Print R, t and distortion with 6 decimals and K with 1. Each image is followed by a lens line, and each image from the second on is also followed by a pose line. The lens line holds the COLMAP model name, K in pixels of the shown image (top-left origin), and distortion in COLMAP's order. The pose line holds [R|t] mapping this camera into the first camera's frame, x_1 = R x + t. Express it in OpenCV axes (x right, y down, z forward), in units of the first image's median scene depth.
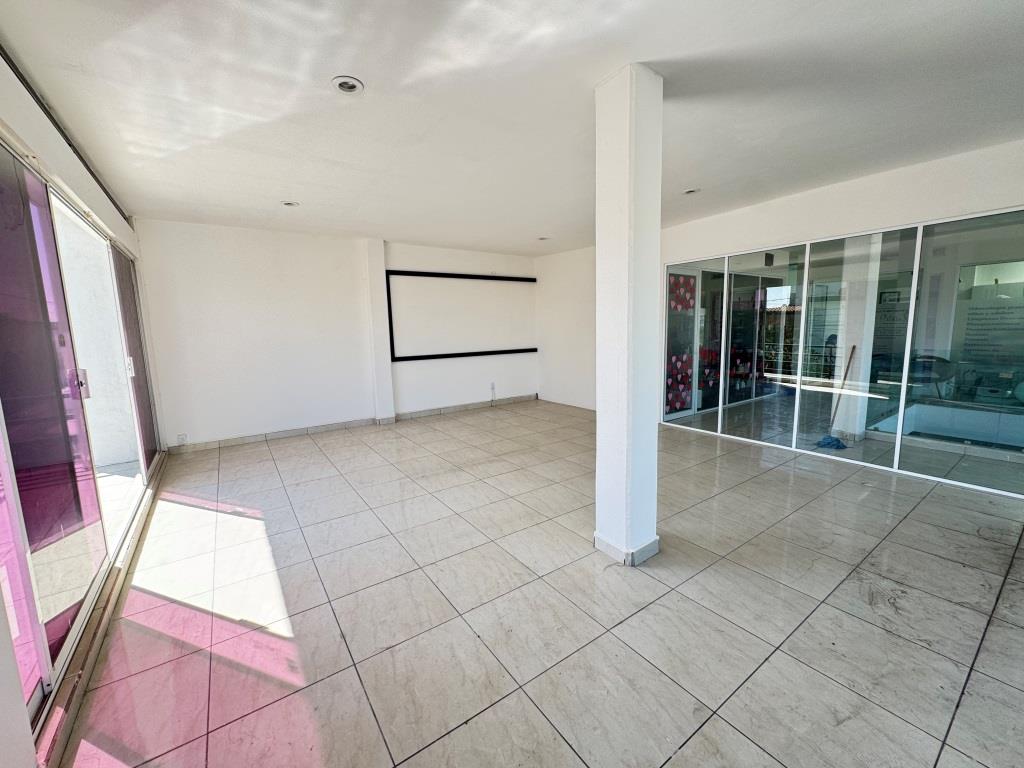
lens RADIAL K [[412.0, 0, 512.3], [0, 412.0, 381.7], [0, 0, 1]] dist [-0.002423, 0.000409]
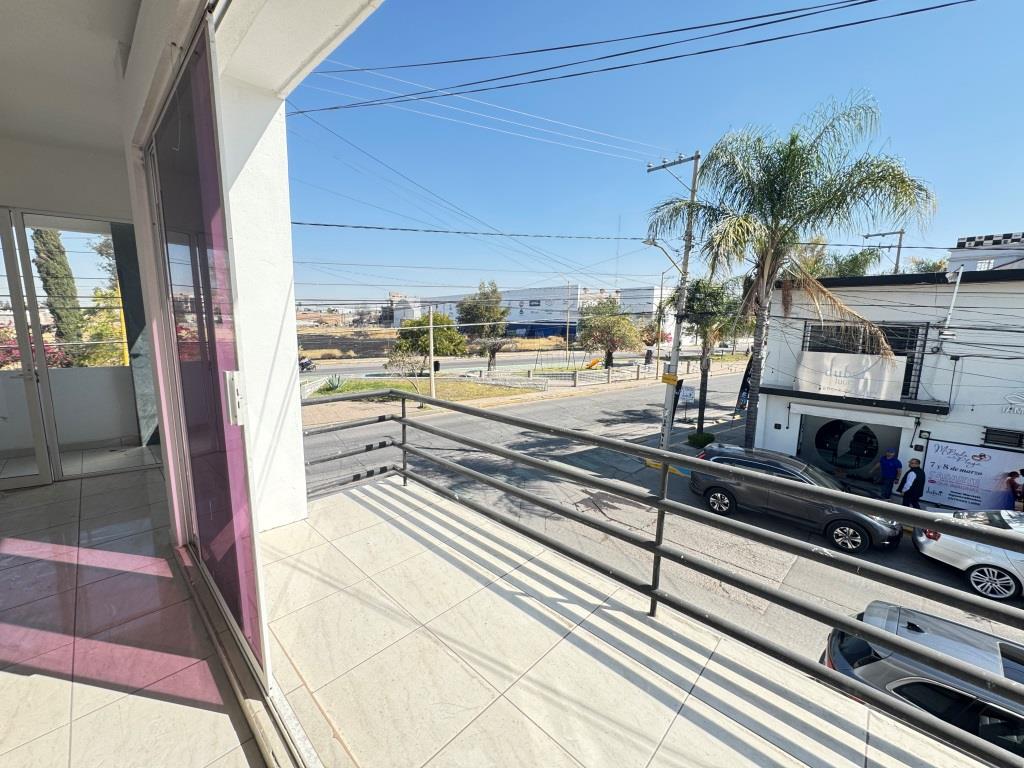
lens RADIAL K [[408.5, 0, 511.5], [0, 408.5, 383.0], [0, 0, 1]] dist [-0.001406, 0.000030]
pose [[-0.981926, 0.038351, -0.185338, -0.866369], [-0.015251, 0.960037, 0.279456, -0.114065], [0.188649, 0.277232, -0.942101, 1.052338]]
